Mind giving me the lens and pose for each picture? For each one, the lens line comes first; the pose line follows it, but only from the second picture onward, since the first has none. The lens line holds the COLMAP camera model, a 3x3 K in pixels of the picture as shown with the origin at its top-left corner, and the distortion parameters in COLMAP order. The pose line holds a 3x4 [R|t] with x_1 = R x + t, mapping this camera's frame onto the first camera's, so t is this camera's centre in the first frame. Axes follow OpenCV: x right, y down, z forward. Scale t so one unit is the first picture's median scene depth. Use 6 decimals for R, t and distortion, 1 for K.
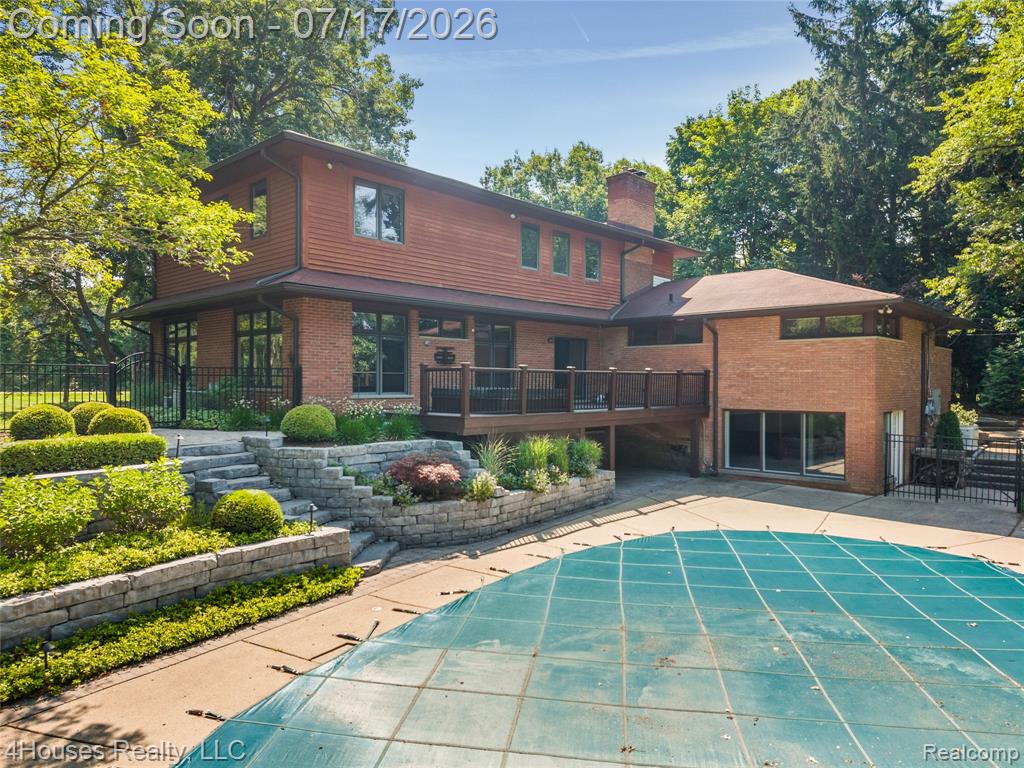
lens RADIAL K [[689.9, 0, 509.4], [0, 689.9, 385.5], [0, 0, 1]] dist [0.031105, -0.030583]
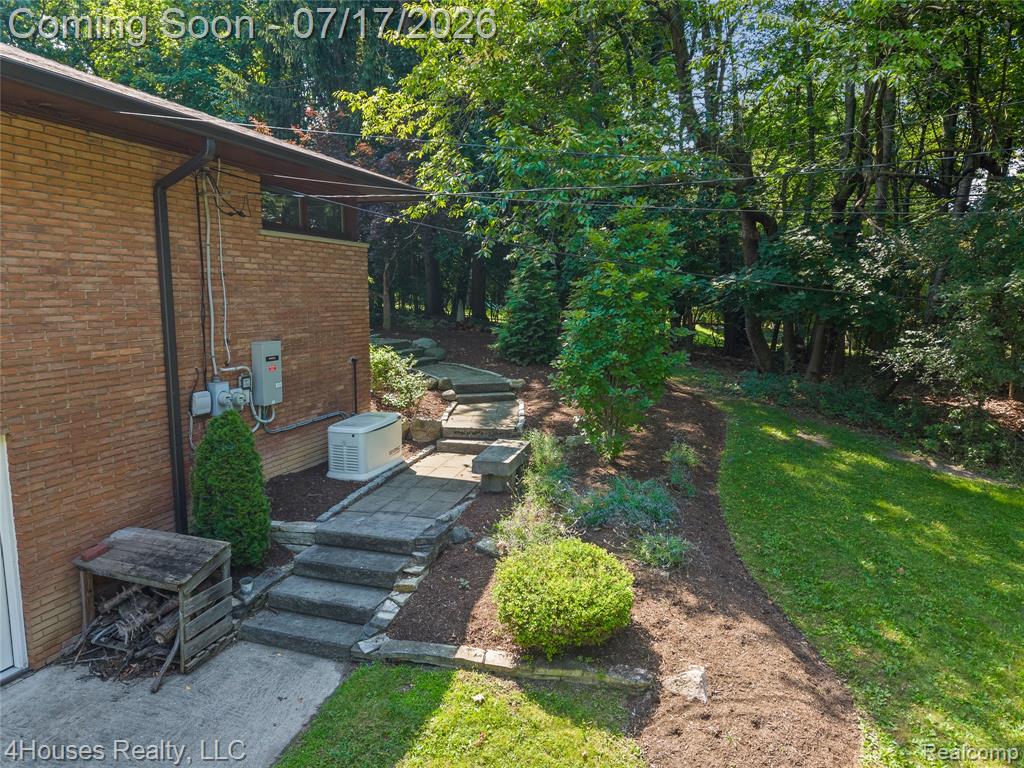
lens RADIAL K [[689.9, 0, 512.2], [0, 689.9, 385.6], [0, 0, 1]] dist [0.031105, -0.030583]
pose [[0.913378, -0.056482, 0.403175, 0.682993], [0.003723, 0.991447, 0.130460, -0.023760], [-0.407095, -0.117658, 0.905776, 0.685700]]
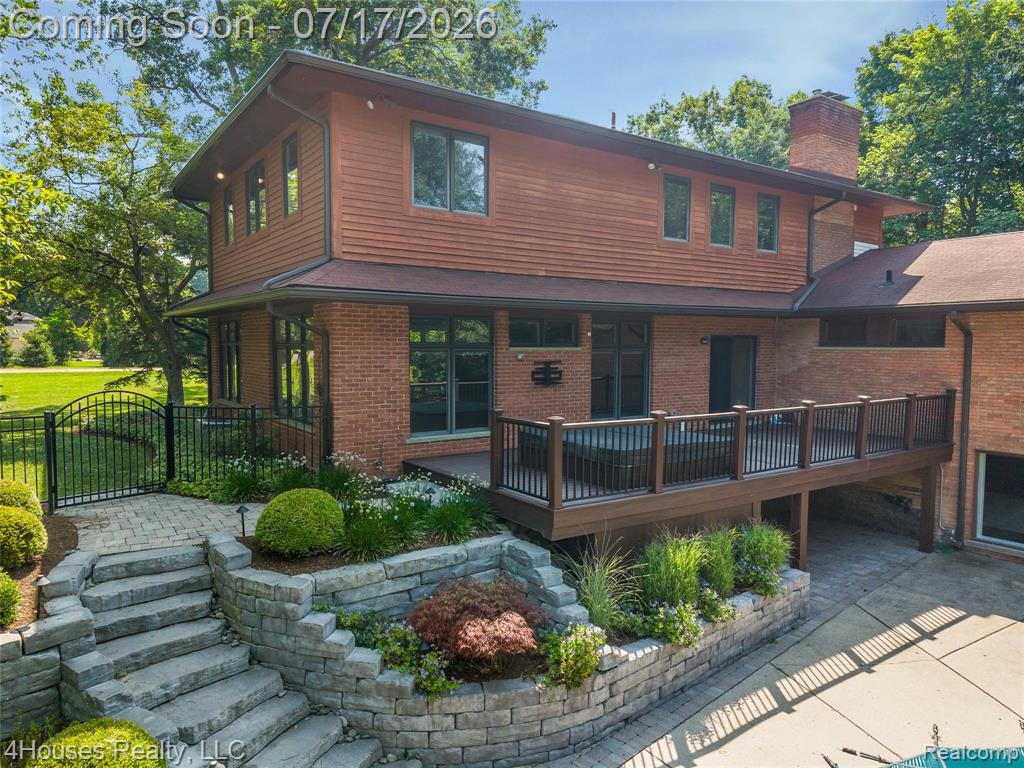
lens RADIAL K [[689.9, 0, 507.6], [0, 689.9, 387.8], [0, 0, 1]] dist [0.031105, -0.030583]
pose [[0.977760, 0.013261, -0.209305, 0.013276], [-0.001291, 0.998361, 0.057224, -0.066863], [0.209721, -0.055681, 0.976175, 0.293995]]
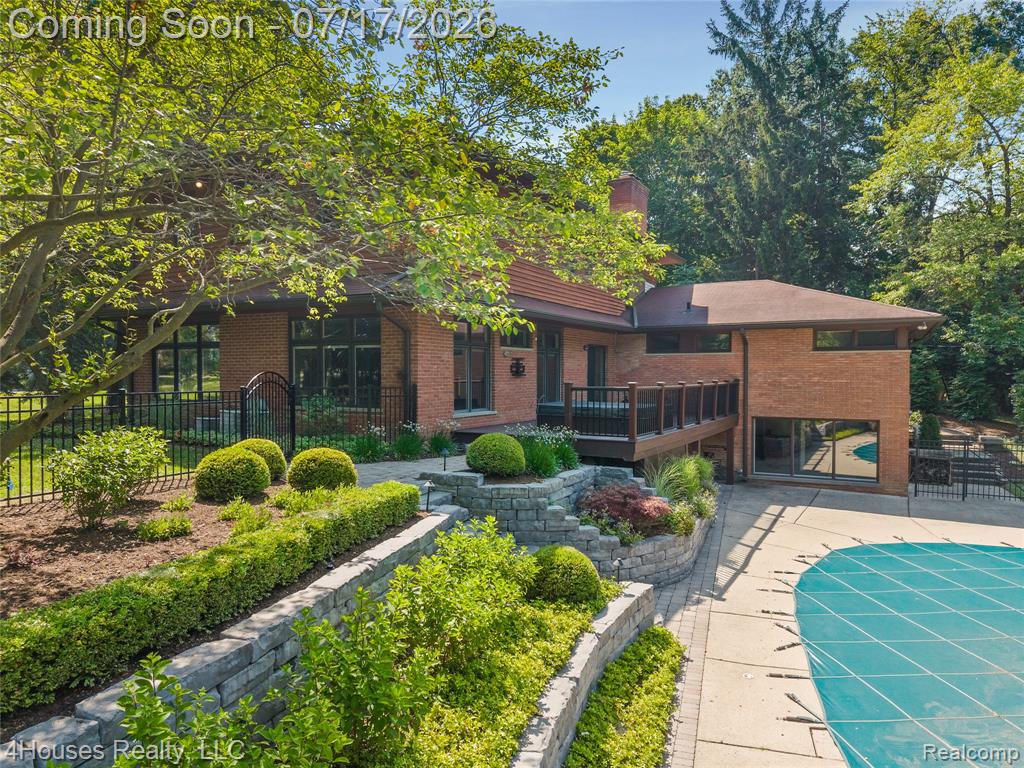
lens RADIAL K [[689.9, 0, 507.7], [0, 689.9, 388.3], [0, 0, 1]] dist [0.031105, -0.030583]
pose [[0.968335, -0.007410, 0.249543, -0.330193], [0.003028, 0.999834, 0.017940, -0.030725], [-0.249635, -0.016616, 0.968197, 0.099514]]
